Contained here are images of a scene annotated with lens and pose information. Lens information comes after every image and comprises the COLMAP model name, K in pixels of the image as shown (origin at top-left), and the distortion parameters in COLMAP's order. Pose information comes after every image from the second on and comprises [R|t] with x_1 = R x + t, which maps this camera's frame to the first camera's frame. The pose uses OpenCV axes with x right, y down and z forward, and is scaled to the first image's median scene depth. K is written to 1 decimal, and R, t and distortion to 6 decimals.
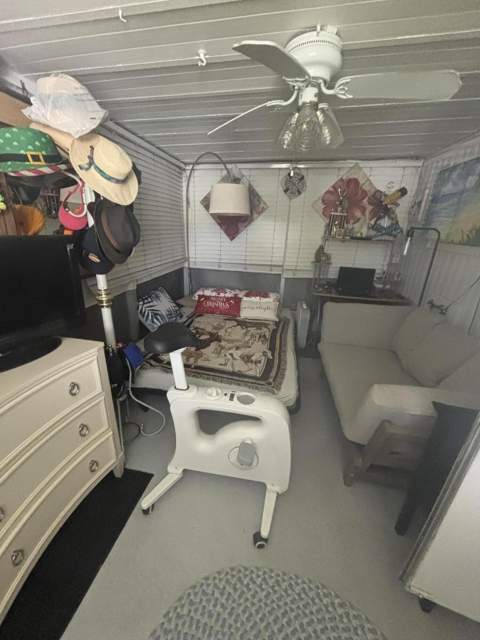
lens RADIAL K [[253.5, 0, 240.0], [0, 253.5, 320.0], [0, 0, 1]] dist [0.000424, -0.000163]
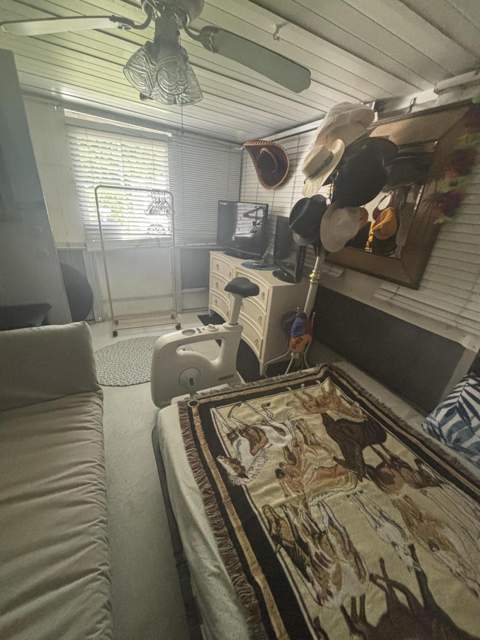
lens RADIAL K [[253.5, 0, 240.0], [0, 253.5, 320.0], [0, 0, 1]] dist [0.000424, -0.000163]
pose [[-0.798648, 0.154179, -0.581714, 0.347273], [-0.312871, 0.719346, 0.620204, -0.394036], [0.514076, 0.677326, -0.526266, 1.083791]]
